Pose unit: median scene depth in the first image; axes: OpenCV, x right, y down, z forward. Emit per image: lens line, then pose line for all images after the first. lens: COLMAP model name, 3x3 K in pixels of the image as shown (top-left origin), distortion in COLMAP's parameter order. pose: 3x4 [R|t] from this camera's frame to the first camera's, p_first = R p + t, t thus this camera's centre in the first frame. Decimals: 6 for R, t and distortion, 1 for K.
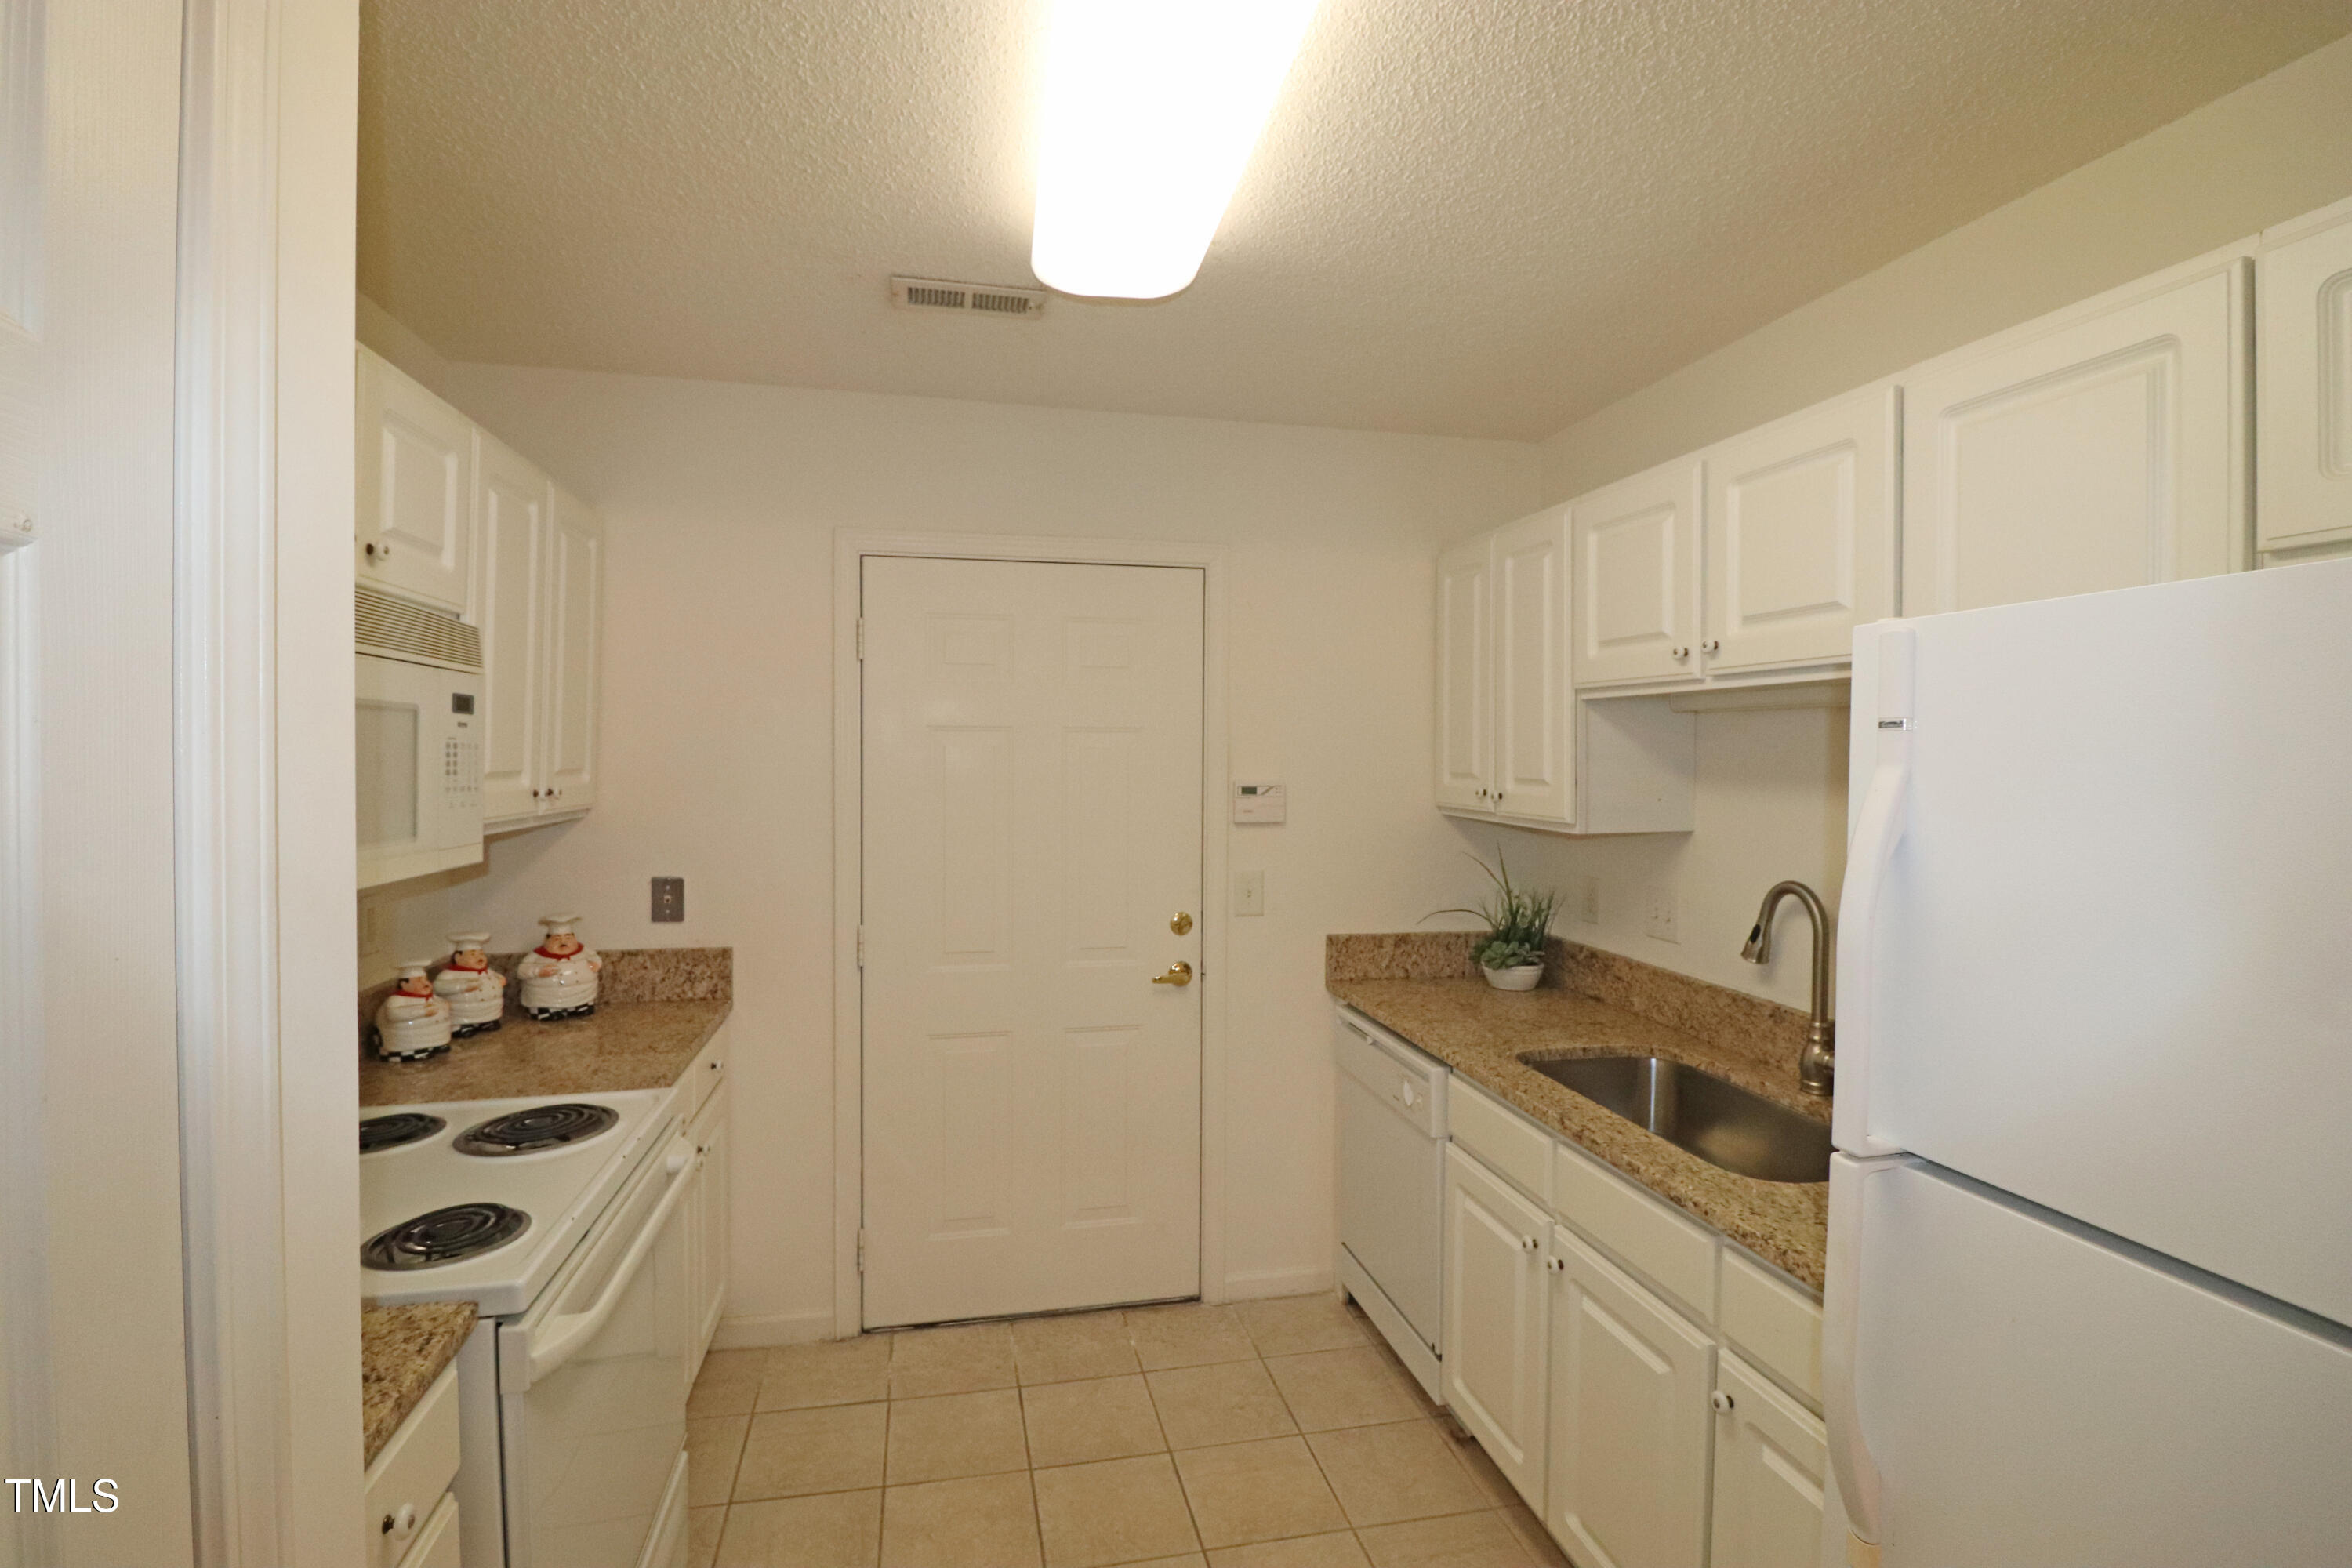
lens RADIAL K [[1080.9, 0, 1164.9], [0, 1080.9, 765.9], [0, 0, 1]] dist [0.000125, -0.013894]
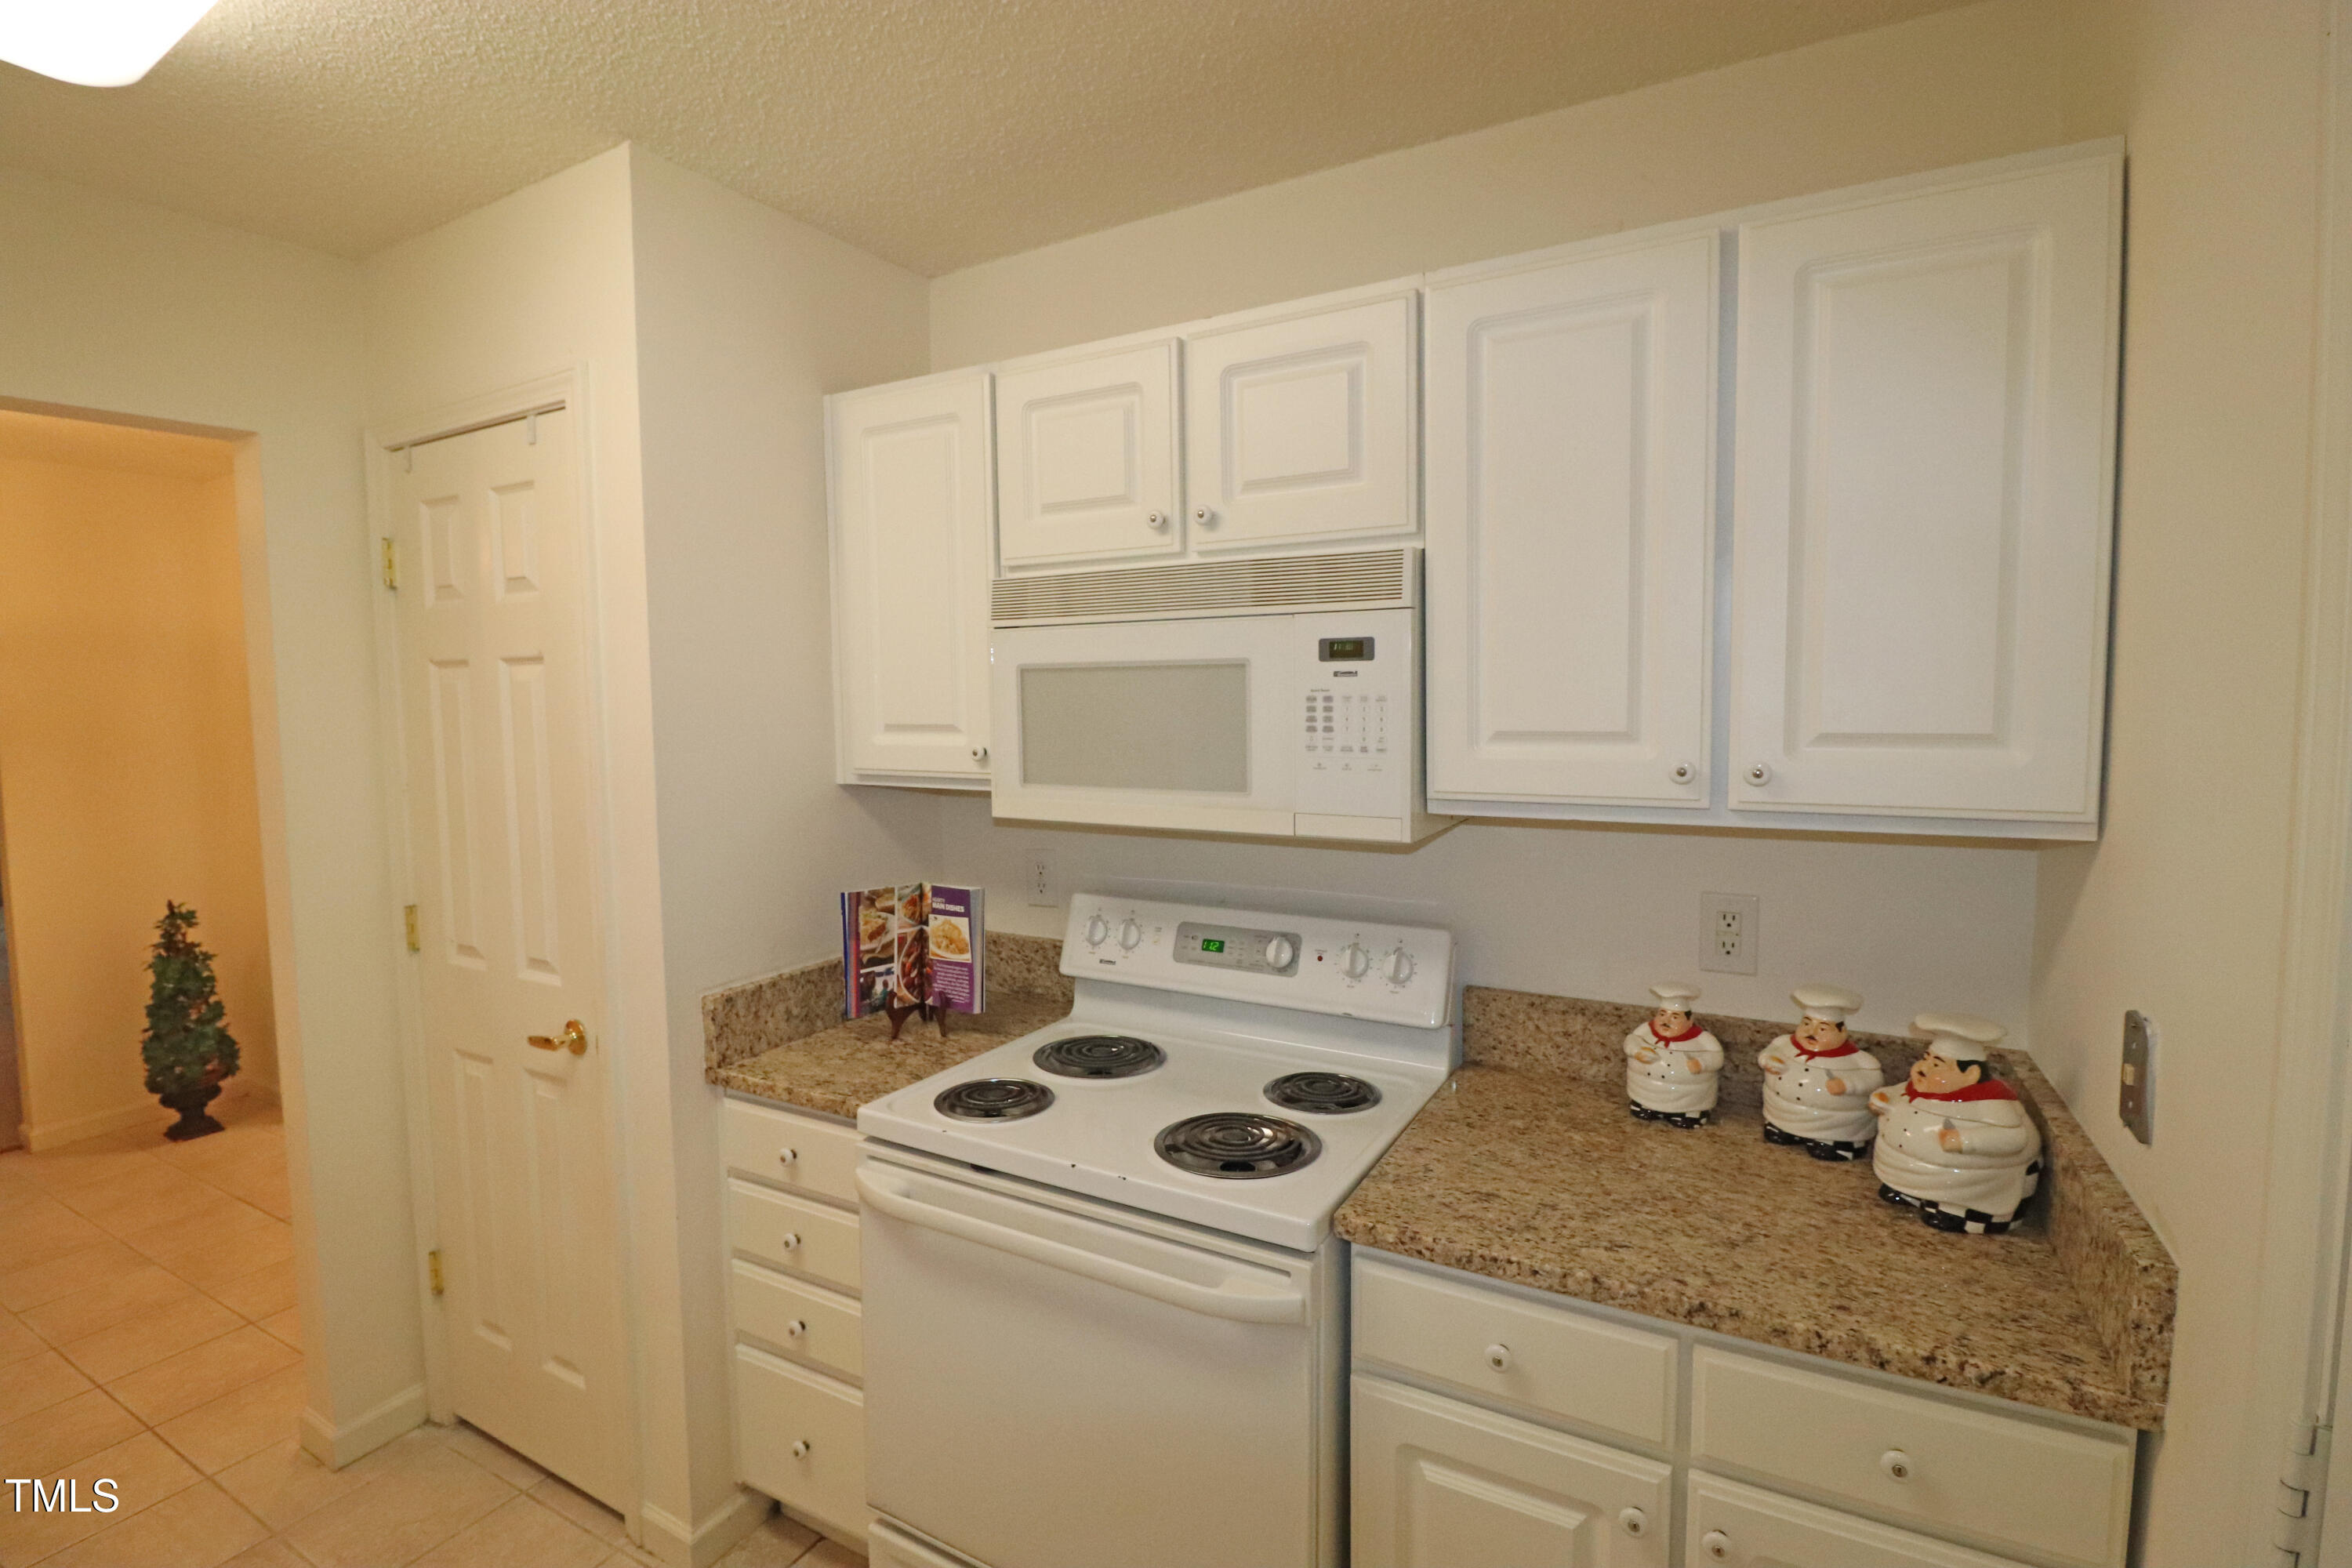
lens RADIAL K [[1080.9, 0, 1164.9], [0, 1080.9, 765.9], [0, 0, 1]] dist [0.000125, -0.013894]
pose [[-0.659382, 0.051754, -0.750025, 0.067537], [0.001456, 0.997714, 0.067565, -0.017723], [0.751807, 0.043459, -0.657950, 1.096214]]
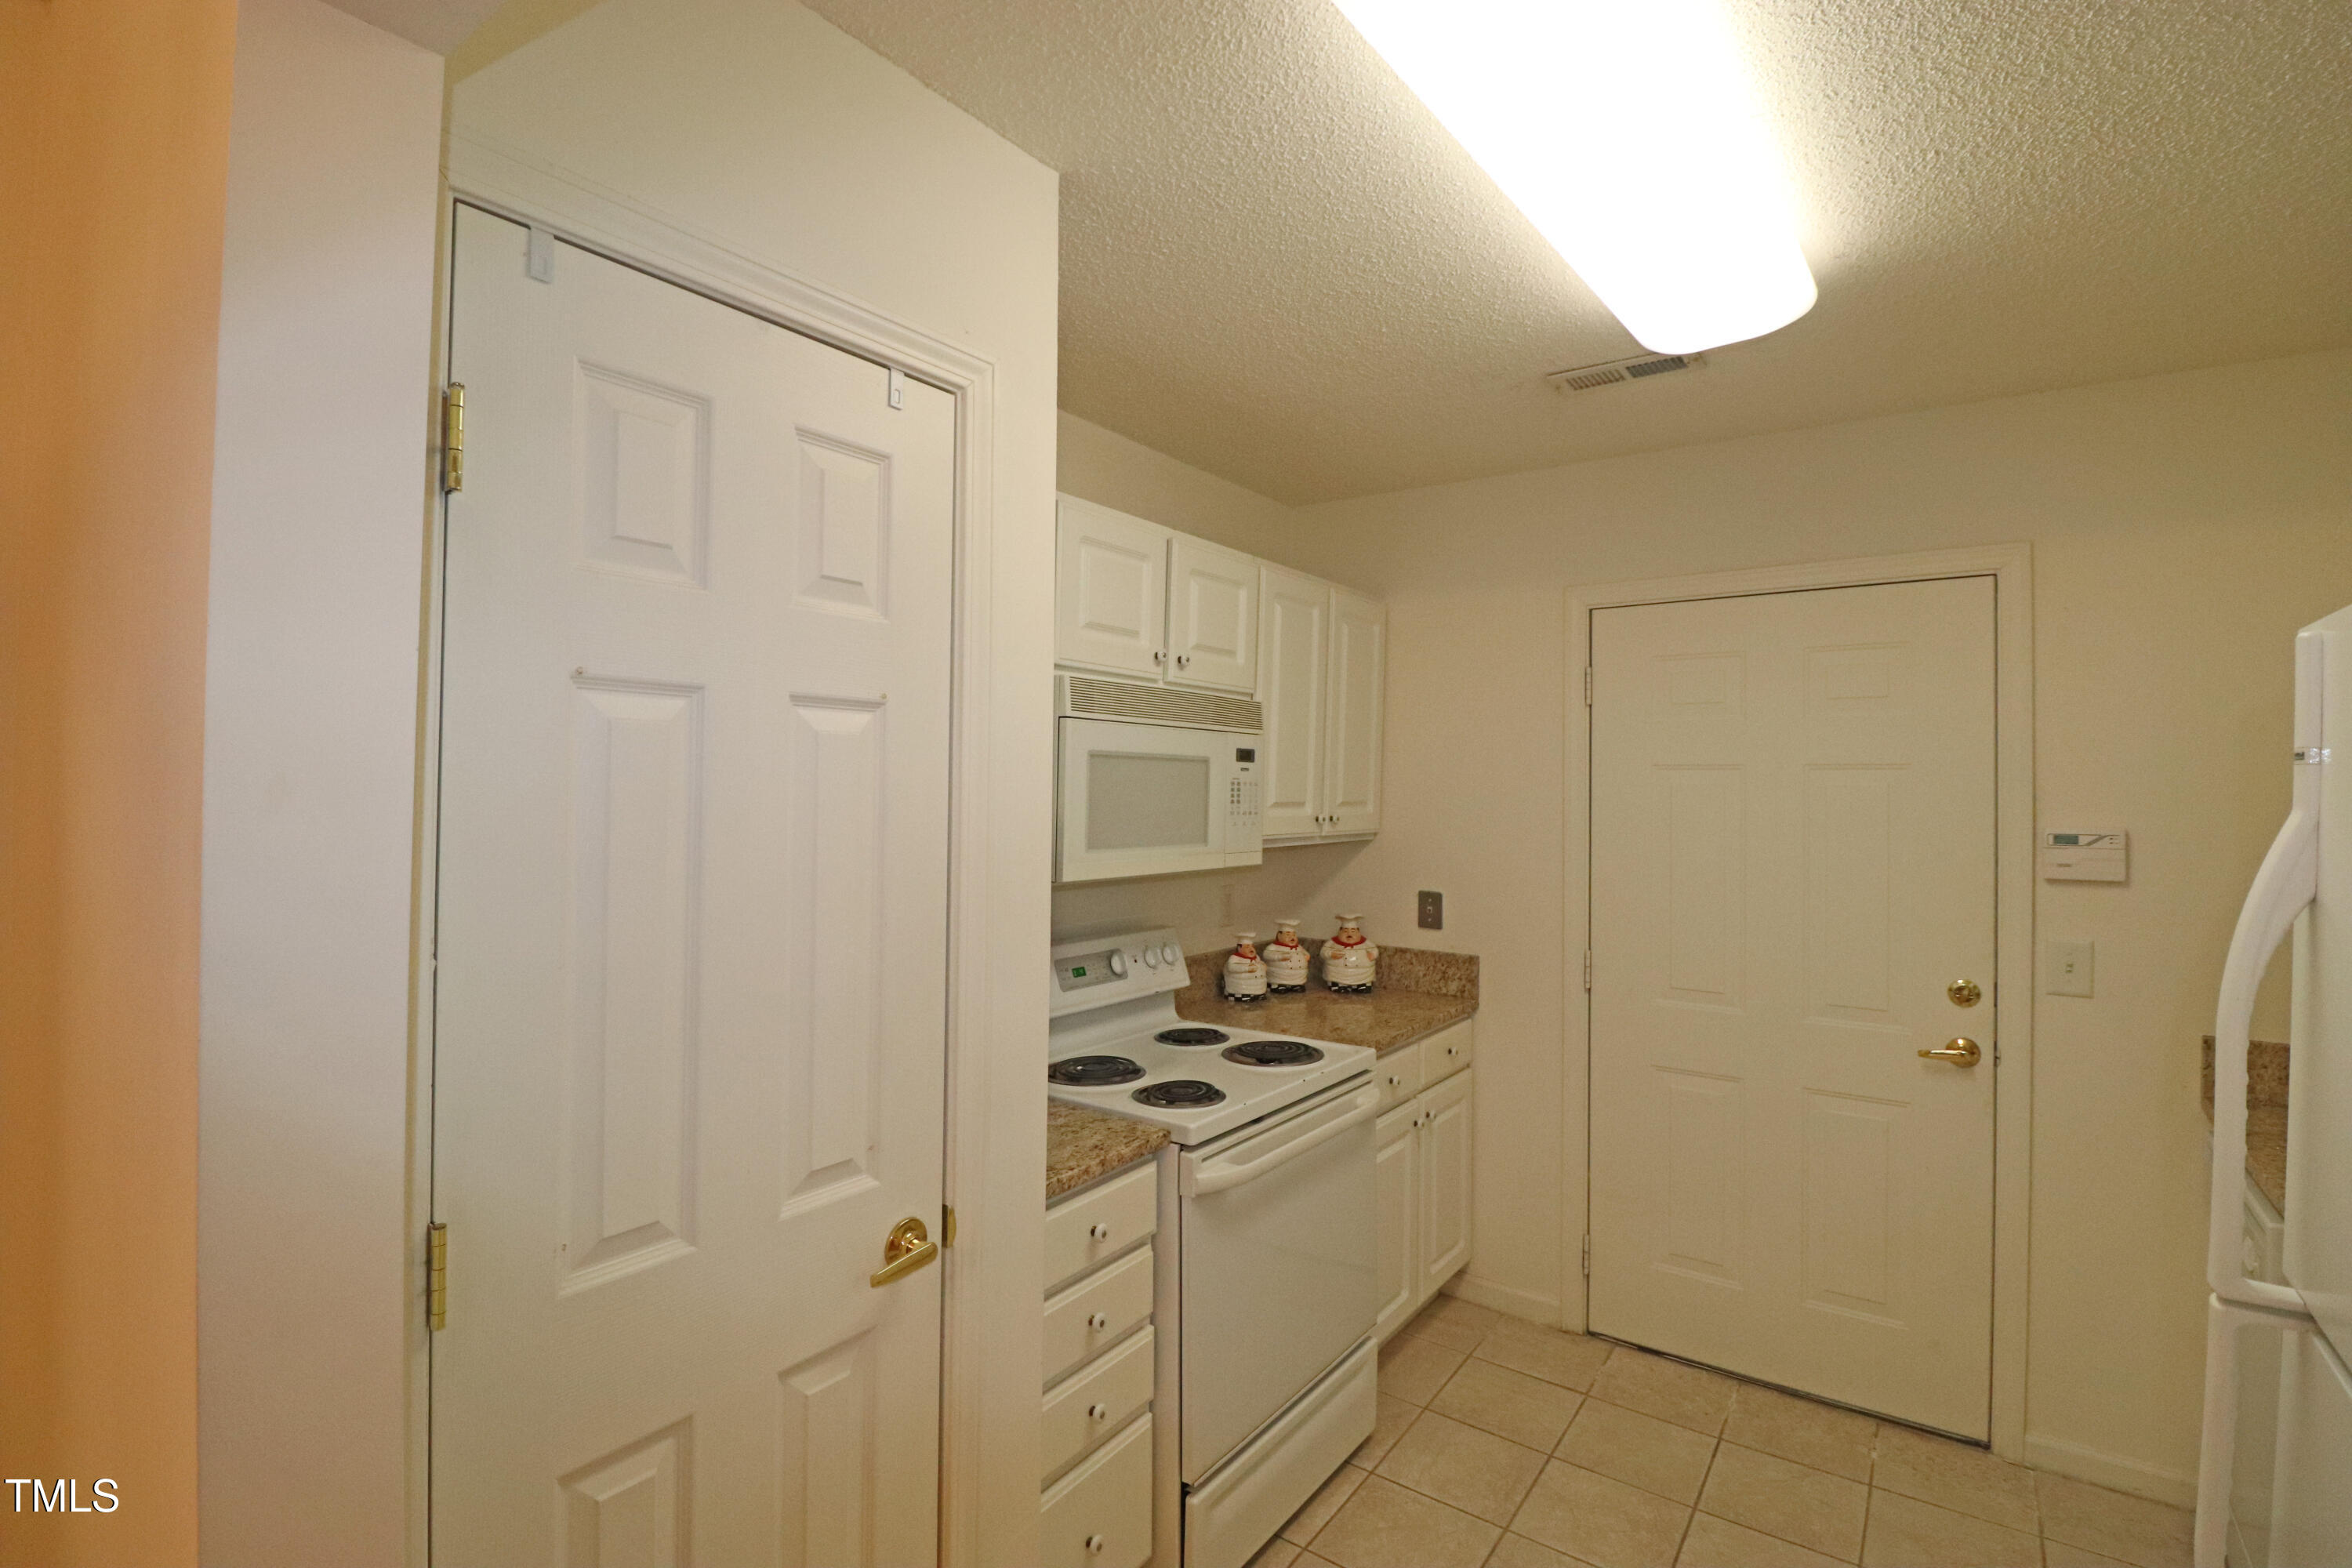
lens RADIAL K [[1080.9, 0, 1164.9], [0, 1080.9, 765.9], [0, 0, 1]] dist [0.000125, -0.013894]
pose [[0.664628, -0.012506, -0.747069, 0.283391], [-0.014766, 0.999445, -0.029868, 0.001870], [0.747028, 0.030882, 0.664075, -0.045490]]
